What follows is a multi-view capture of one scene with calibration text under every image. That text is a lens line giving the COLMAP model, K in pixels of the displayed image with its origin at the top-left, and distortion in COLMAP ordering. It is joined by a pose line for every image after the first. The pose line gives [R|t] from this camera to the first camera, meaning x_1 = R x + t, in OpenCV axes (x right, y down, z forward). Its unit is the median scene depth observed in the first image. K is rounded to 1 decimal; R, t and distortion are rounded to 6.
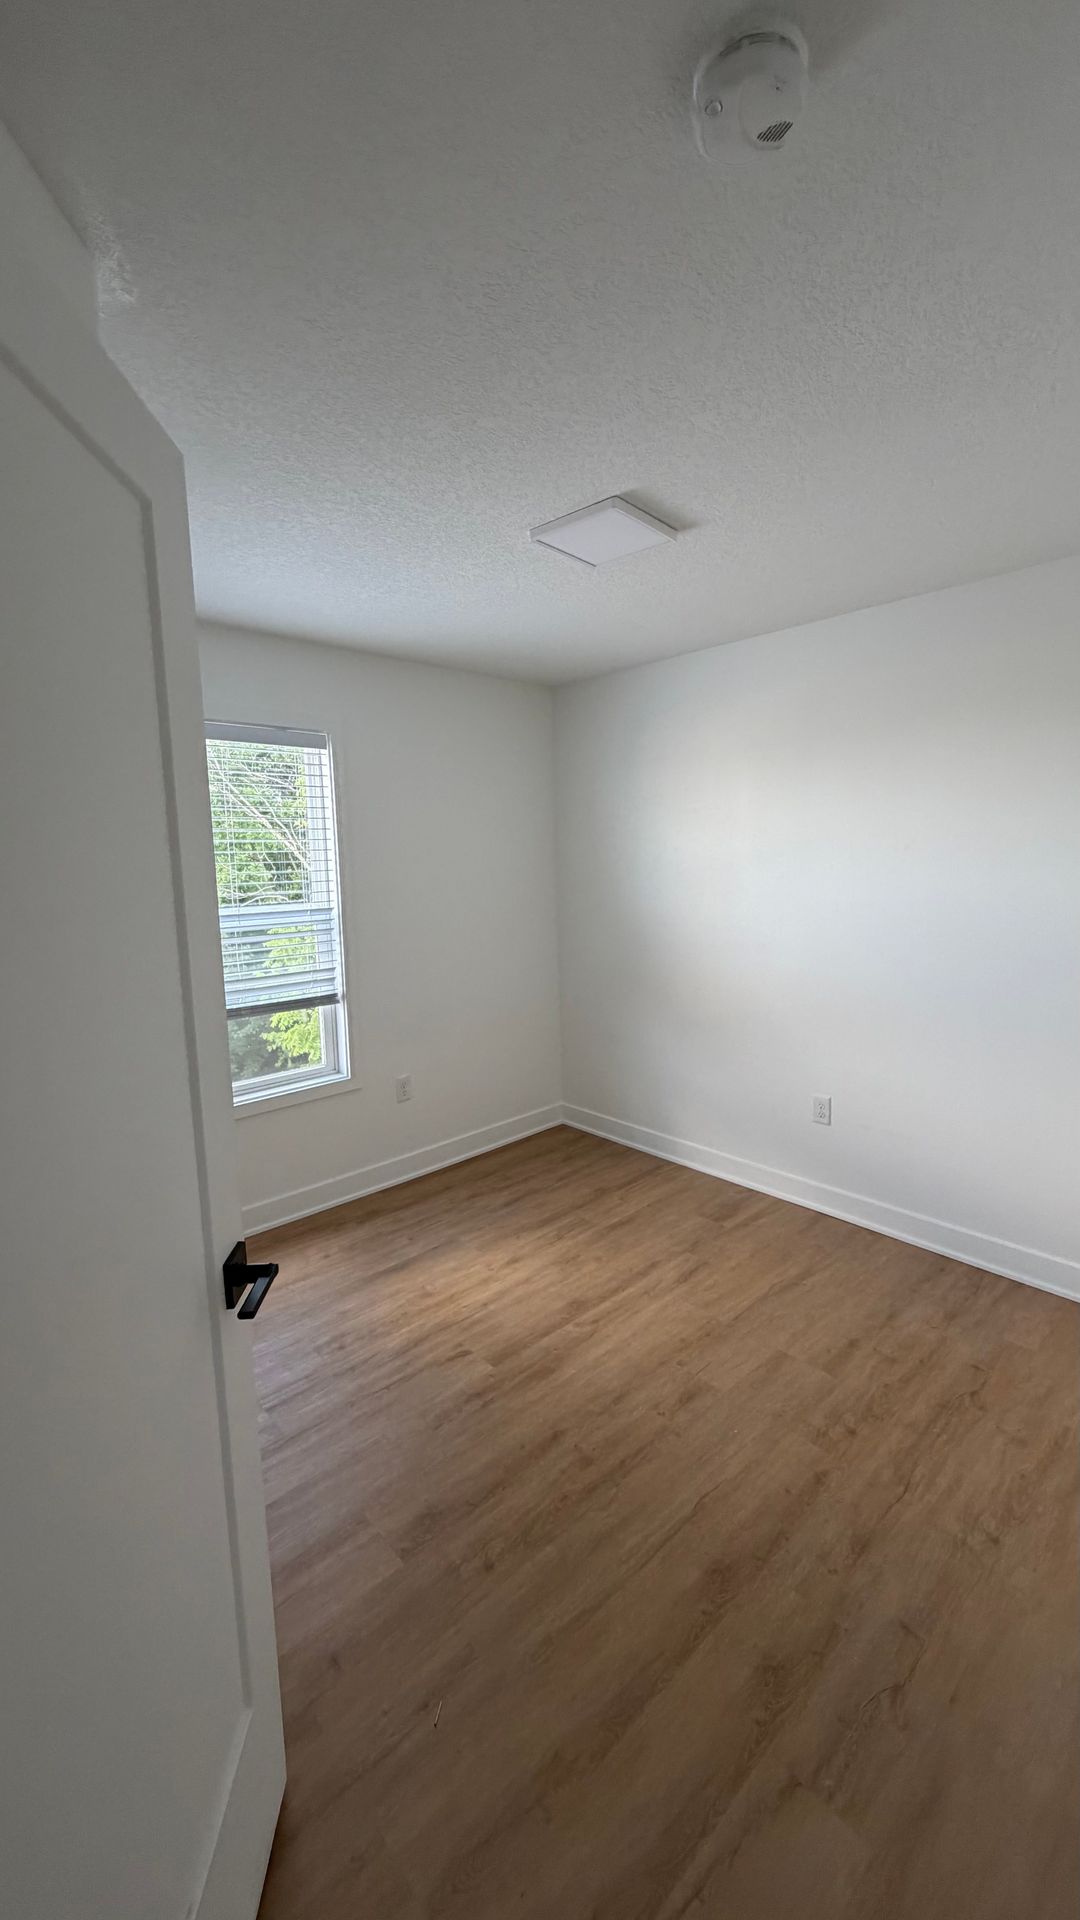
lens RADIAL K [[764.4, 0, 542.8], [0, 764.4, 954.6], [0, 0, 1]] dist [-0.002918, 0.001007]
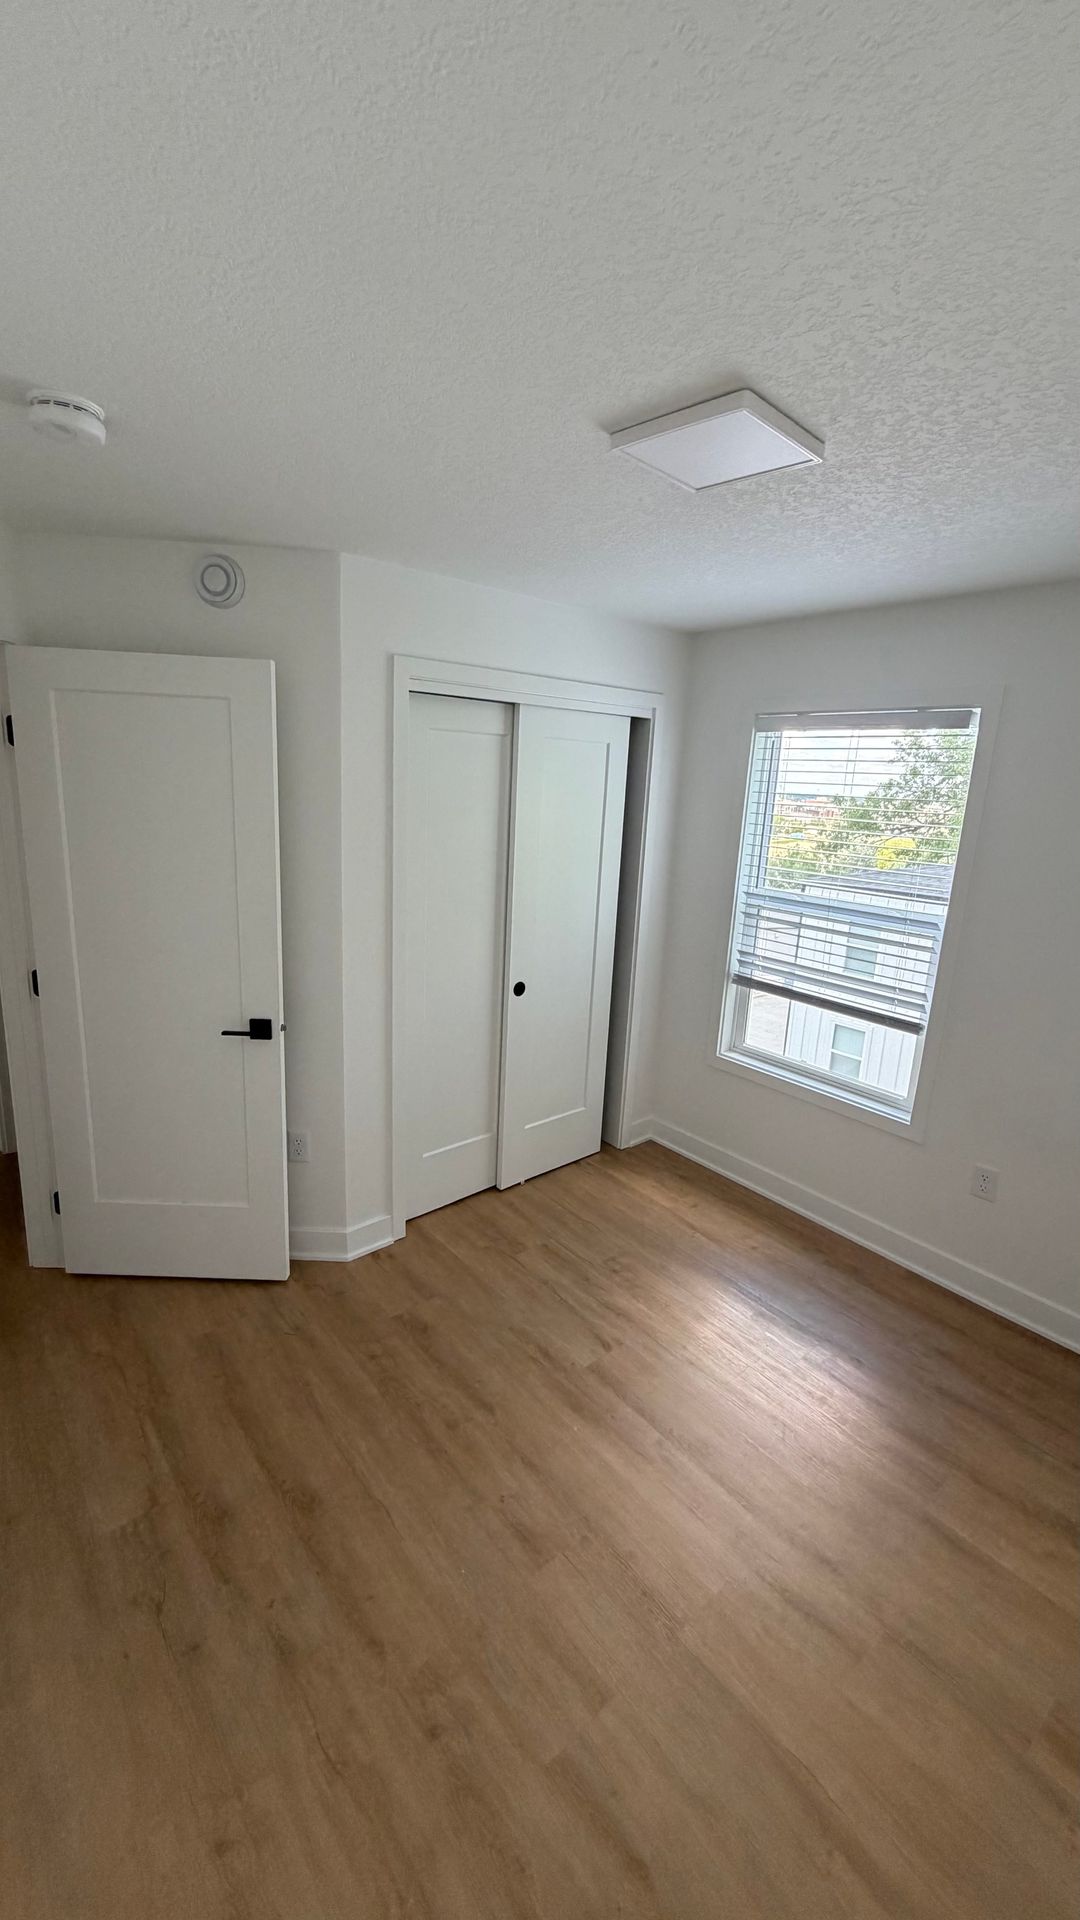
lens RADIAL K [[764.4, 0, 538.7], [0, 764.4, 958.7], [0, 0, 1]] dist [-0.002918, 0.001007]
pose [[-0.050636, 0.251450, -0.966545, 0.936353], [-0.168752, 0.951717, 0.256433, -0.278730], [0.984357, 0.176091, -0.005759, 0.997767]]
